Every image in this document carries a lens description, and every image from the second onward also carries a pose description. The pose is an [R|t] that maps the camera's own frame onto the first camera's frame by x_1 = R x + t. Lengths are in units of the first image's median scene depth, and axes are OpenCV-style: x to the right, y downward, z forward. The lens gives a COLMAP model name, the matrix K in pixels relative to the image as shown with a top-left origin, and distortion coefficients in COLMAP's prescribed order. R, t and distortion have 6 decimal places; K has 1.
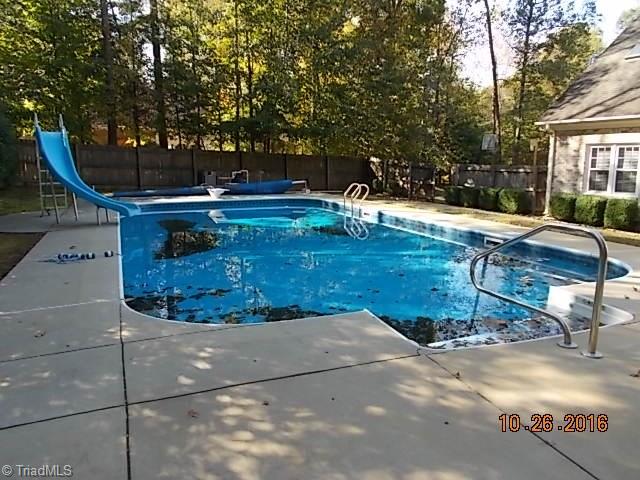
lens RADIAL K [[496.3, 0, 323.2], [0, 496.3, 238.2], [0, 0, 1]] dist [0.024118, -0.021060]
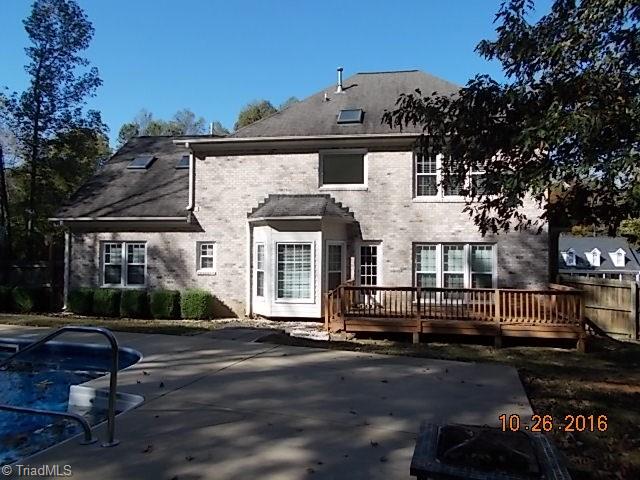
lens RADIAL K [[496.3, 0, 322.1], [0, 496.3, 236.7], [0, 0, 1]] dist [0.024118, -0.021060]
pose [[0.626724, 0.021145, 0.778954, -0.009241], [0.121637, 0.984723, -0.124596, -0.005741], [-0.769689, 0.172837, 0.614578, -0.029994]]
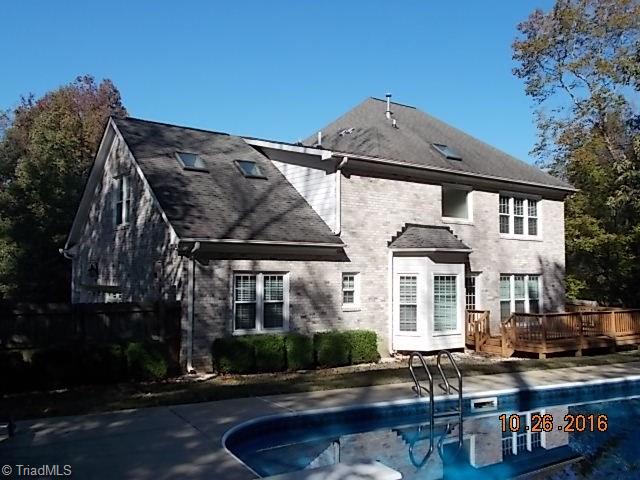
lens RADIAL K [[589.3, 0, 319.9], [0, 589.3, 240.0], [0, 0, 1]] dist [0.047841, 0.000000]
pose [[-0.094865, 0.056420, 0.993890, -0.417370], [0.156672, 0.986797, -0.041064, -0.180936], [-0.983084, 0.151819, -0.102452, 0.970840]]
